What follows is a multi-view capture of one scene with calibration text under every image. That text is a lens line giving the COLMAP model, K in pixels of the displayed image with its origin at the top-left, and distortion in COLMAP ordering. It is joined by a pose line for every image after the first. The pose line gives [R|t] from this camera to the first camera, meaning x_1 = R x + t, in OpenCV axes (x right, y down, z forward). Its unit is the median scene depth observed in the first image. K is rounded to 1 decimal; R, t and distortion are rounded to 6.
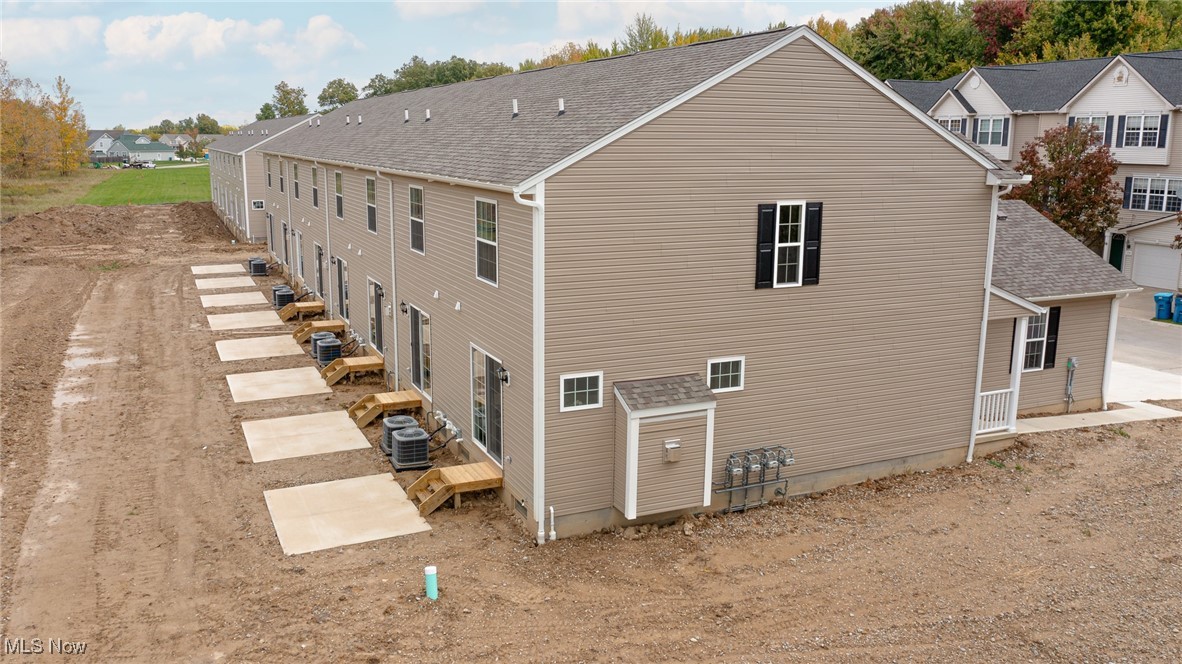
lens RADIAL K [[925.3, 0, 591.0], [0, 925.3, 332.0], [0, 0, 1]] dist [-0.005997, 0.003903]
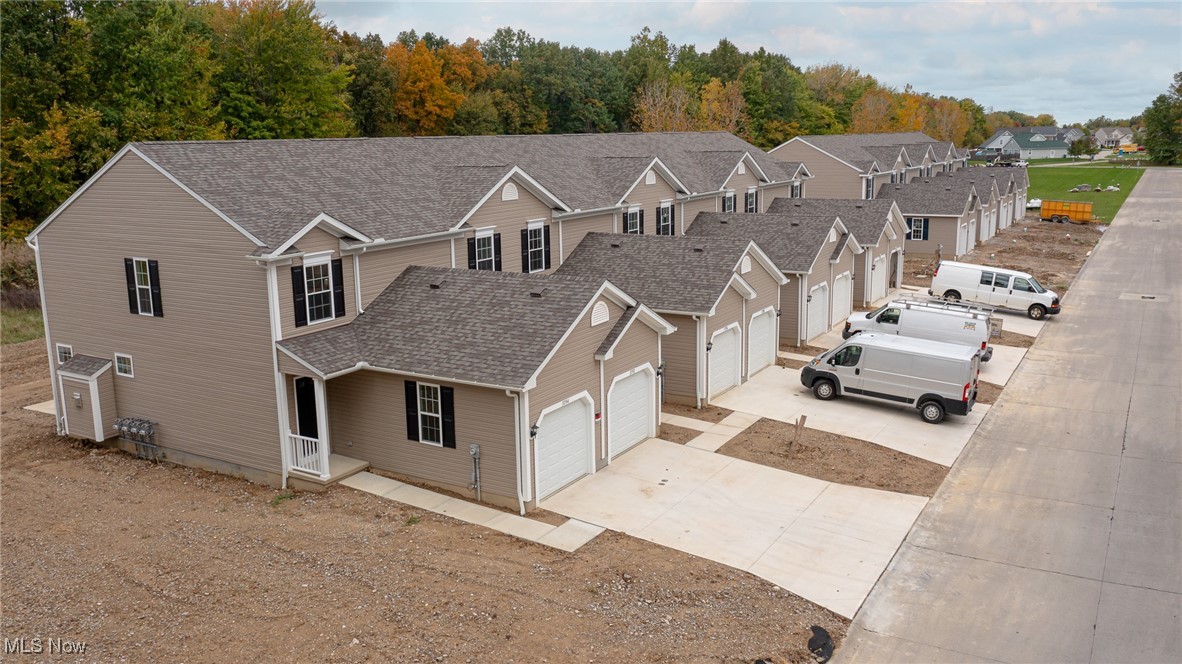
lens RADIAL K [[950.6, 0, 591.0], [0, 950.6, 332.0], [0, 0, 1]] dist [-0.000759, 0.008466]
pose [[0.566578, 0.149845, -0.810269, 1.836604], [-0.146764, 0.985955, 0.079711, -0.245937], [0.810833, 0.073756, 0.580612, 0.690245]]
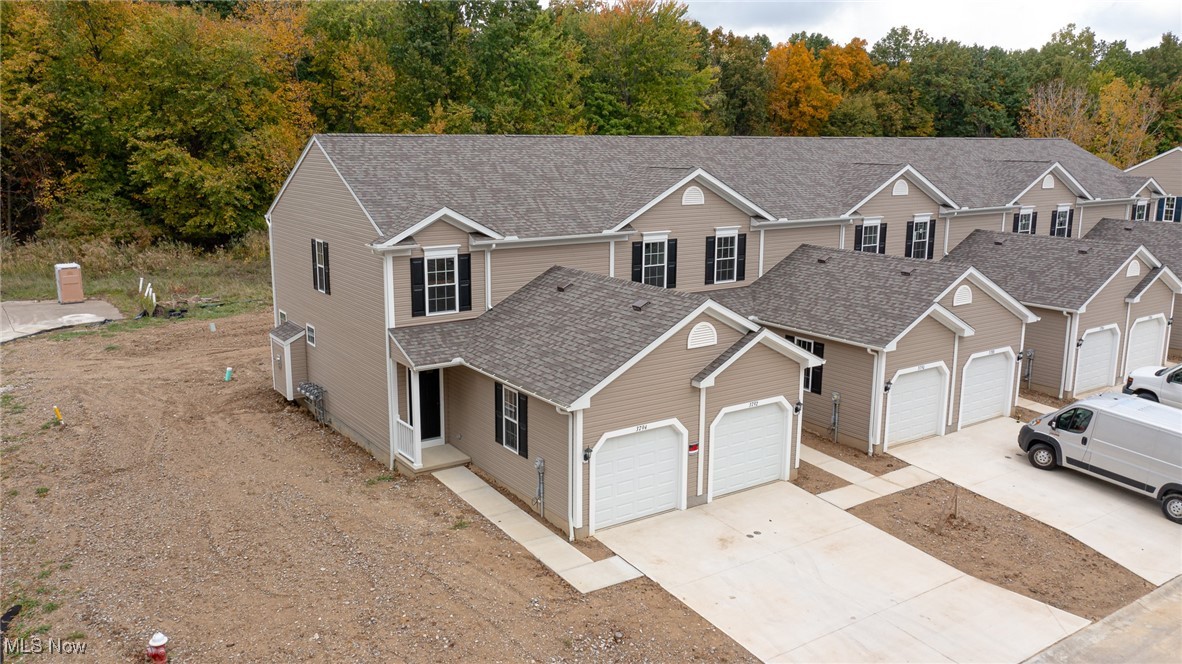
lens RADIAL K [[925.3, 0, 591.0], [0, 925.3, 332.0], [0, 0, 1]] dist [-0.005997, 0.003903]
pose [[0.177492, 0.195609, -0.964486, 1.860698], [-0.204846, 0.965924, 0.158203, -0.332207], [0.962567, 0.169492, 0.211513, 1.115231]]
